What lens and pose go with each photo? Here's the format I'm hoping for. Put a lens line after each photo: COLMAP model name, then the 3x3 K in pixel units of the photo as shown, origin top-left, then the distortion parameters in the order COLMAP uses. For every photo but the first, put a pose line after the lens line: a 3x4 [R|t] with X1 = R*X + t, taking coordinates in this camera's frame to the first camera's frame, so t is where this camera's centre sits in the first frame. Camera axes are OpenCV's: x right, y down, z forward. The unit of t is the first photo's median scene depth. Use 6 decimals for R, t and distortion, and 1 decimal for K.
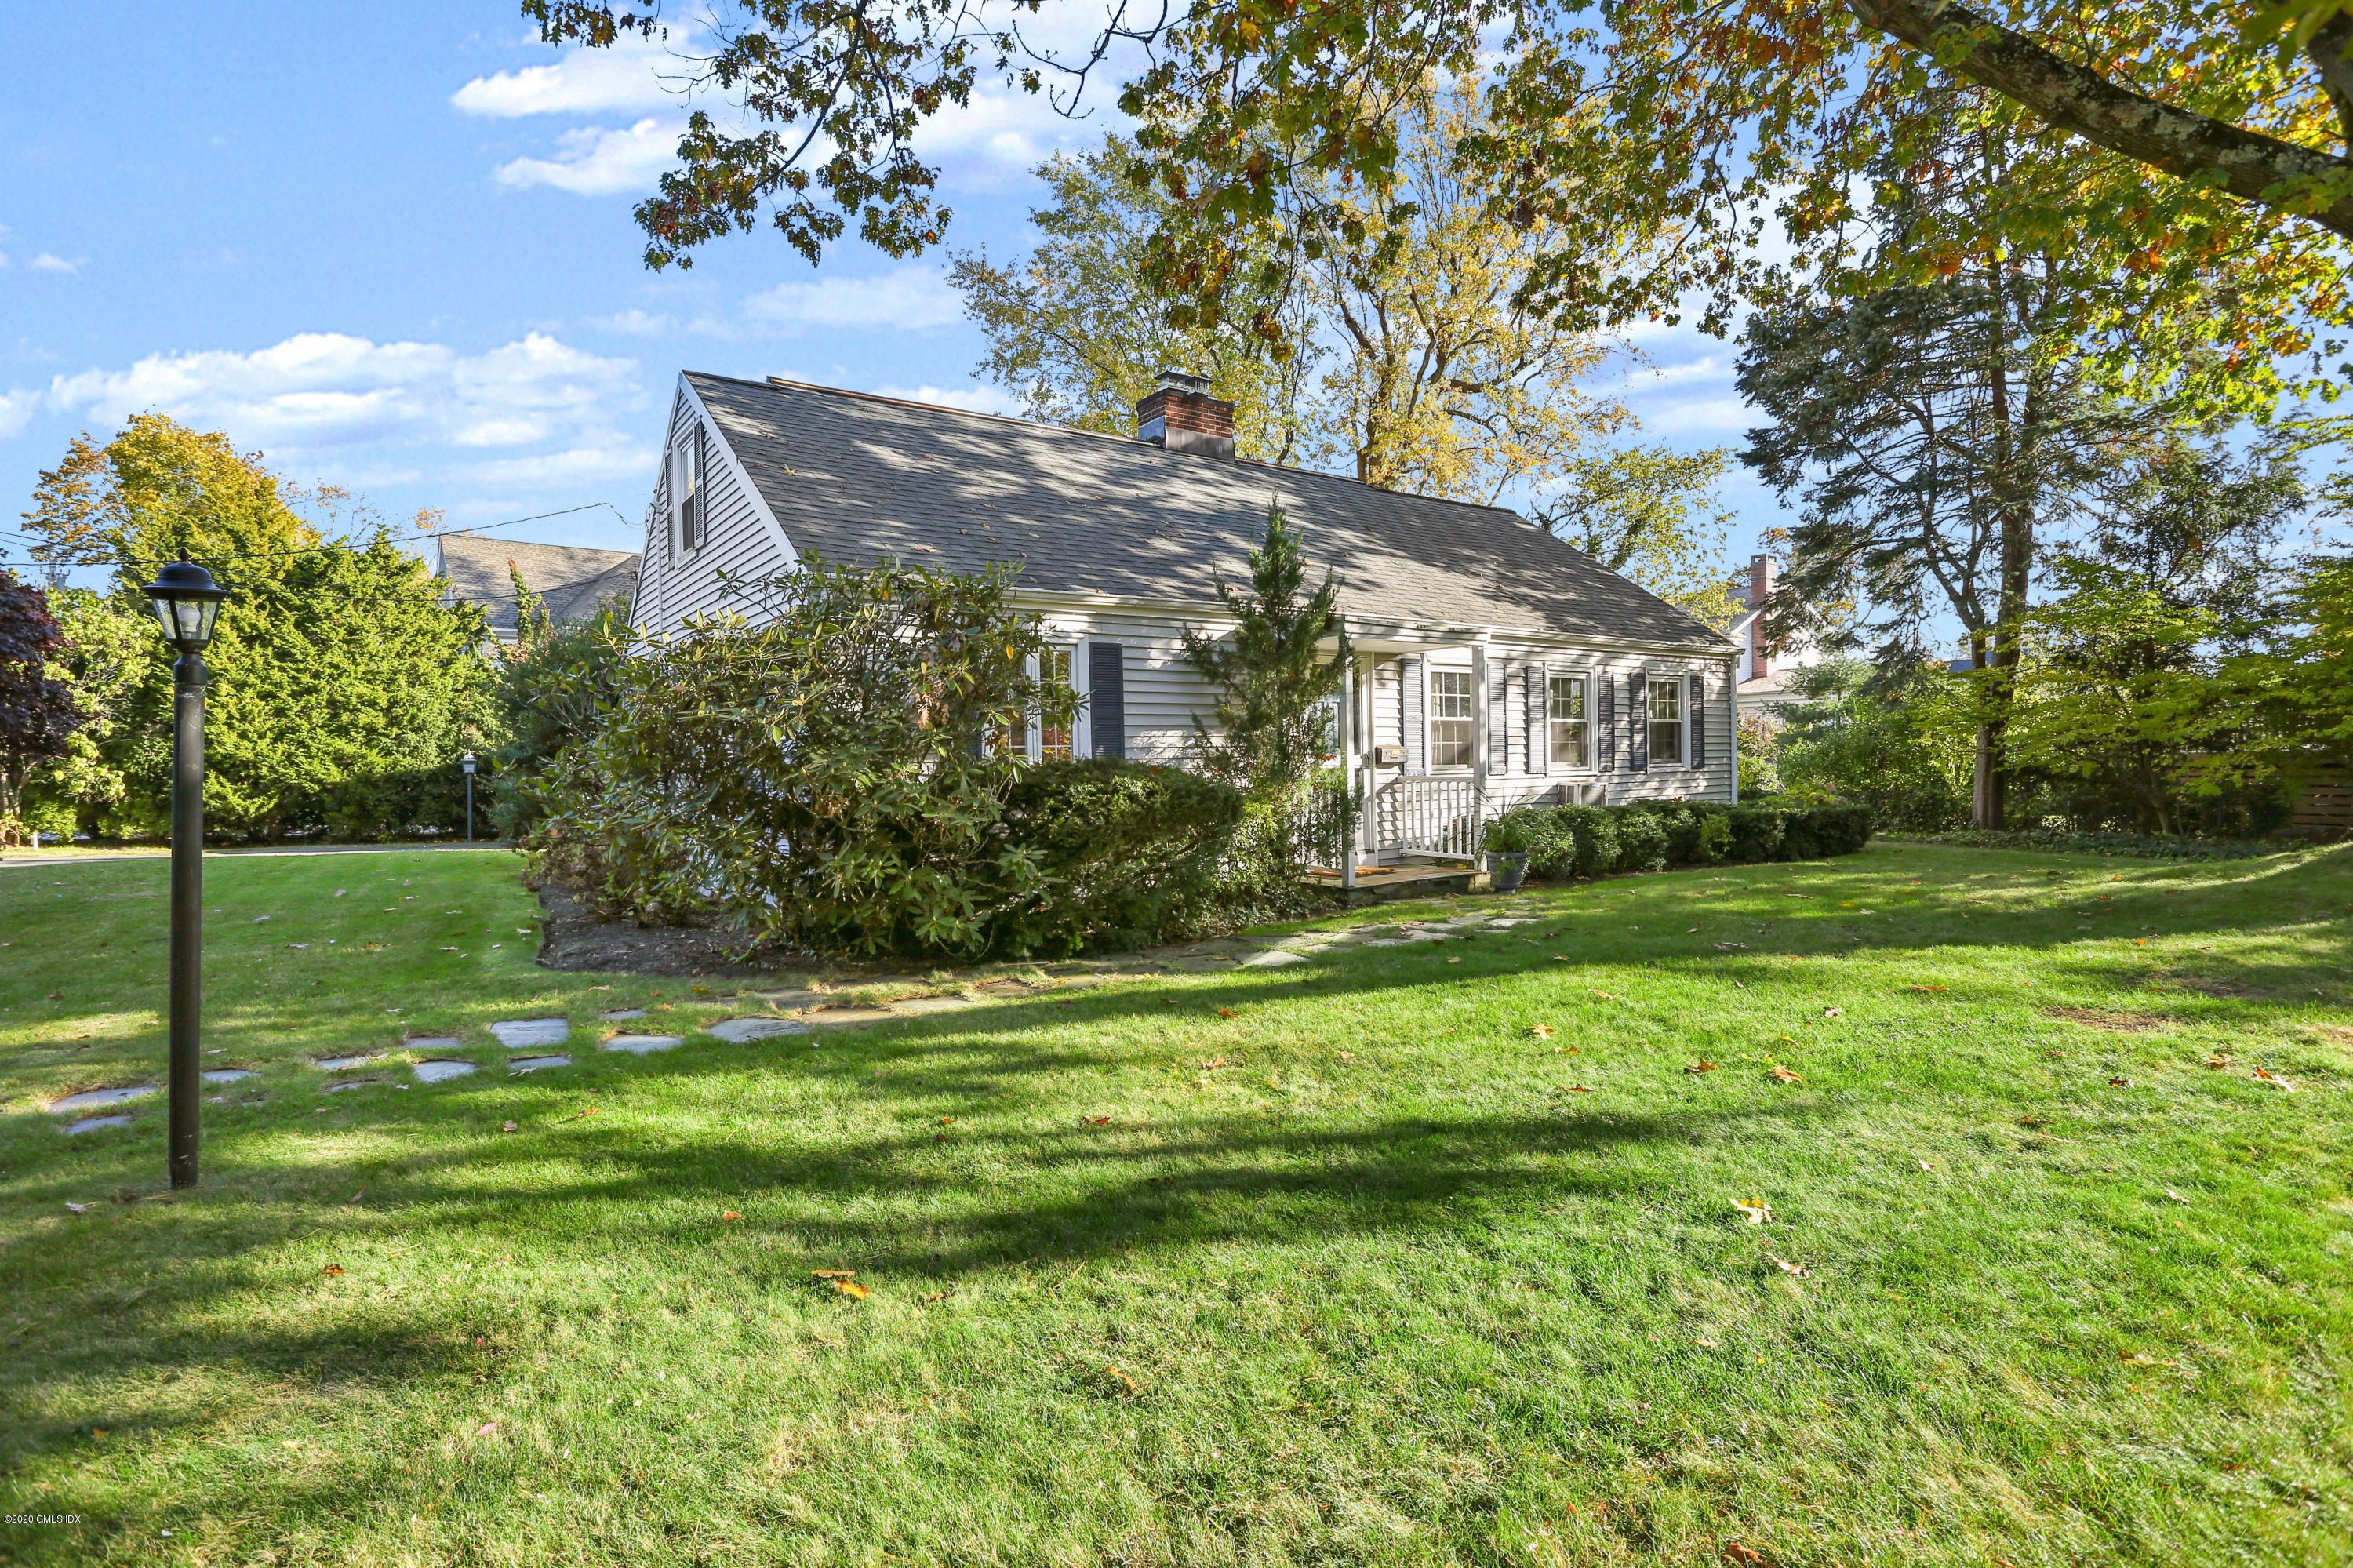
lens RADIAL K [[1155.3, 0, 1185.5], [0, 1155.3, 771.3], [0, 0, 1]] dist [-0.065041, 0.026467]
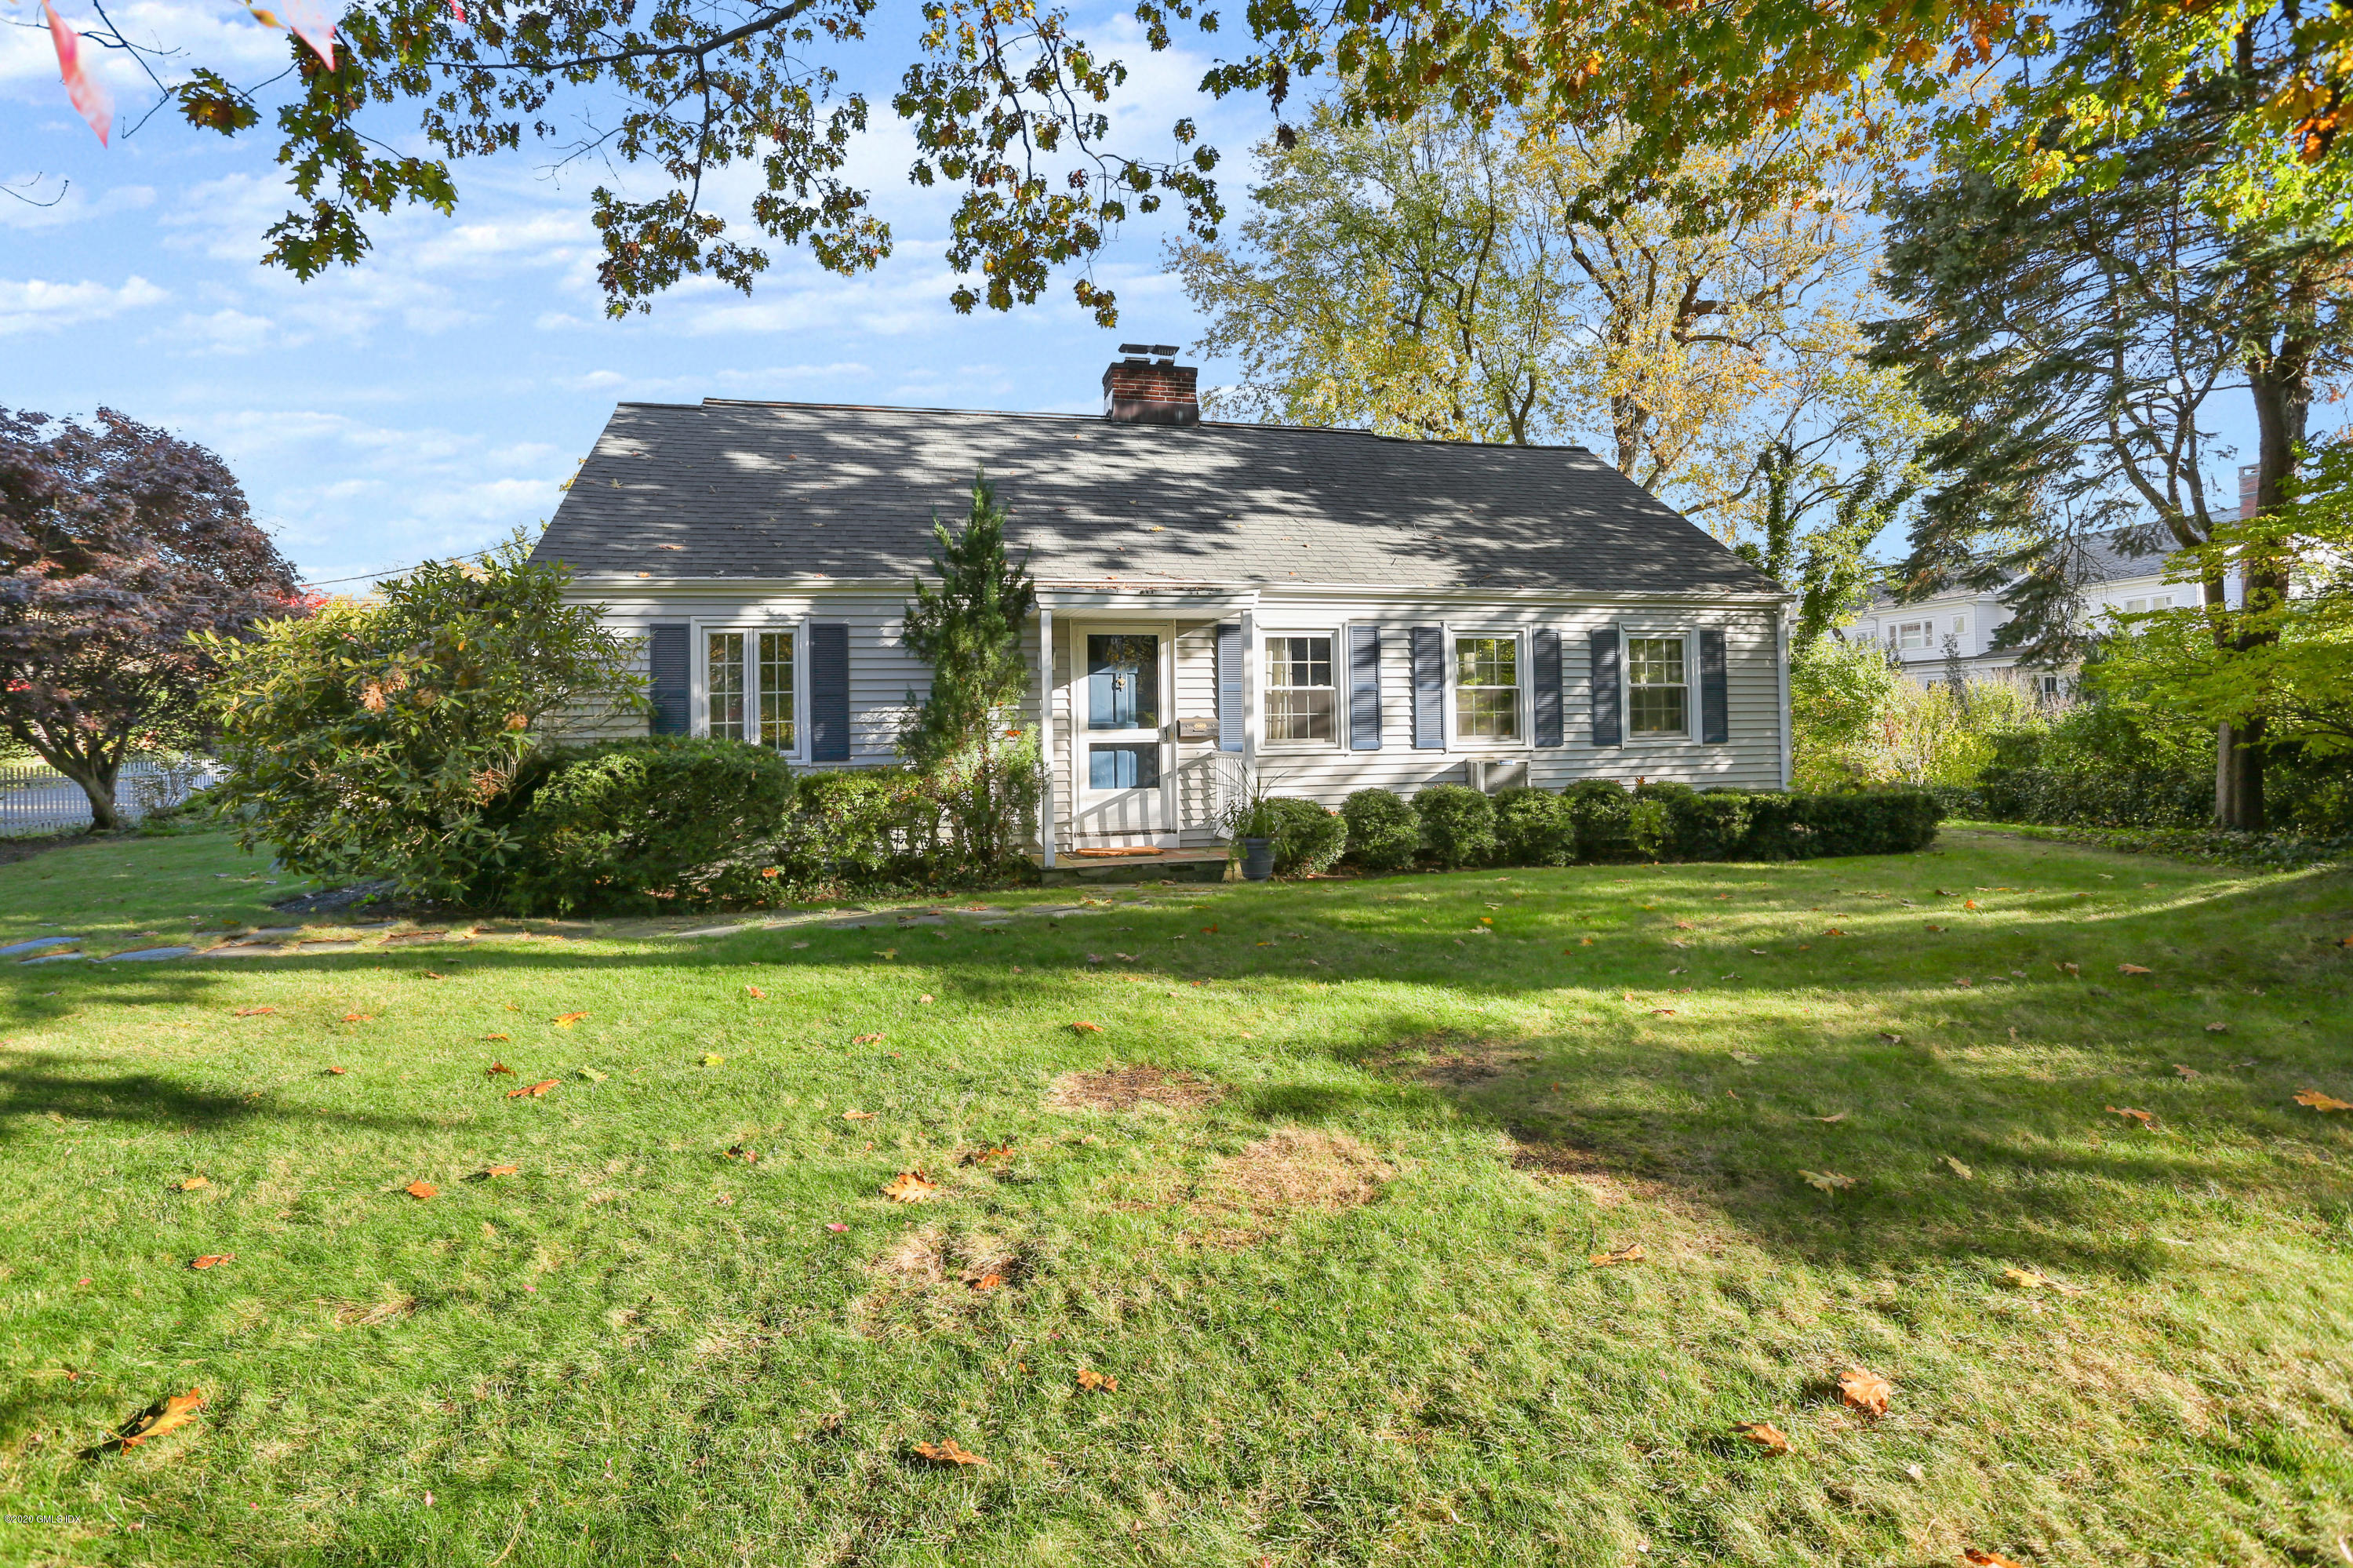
lens RADIAL K [[1129.2, 0, 1000.9], [0, 1129.2, 685.5], [0, 0, 1]] dist [-0.045790, -0.000183]
pose [[0.926882, -0.013319, -0.375117, 0.318160], [-0.003876, 0.998977, -0.045047, -0.006100], [0.375333, 0.043208, 0.925882, 0.074260]]
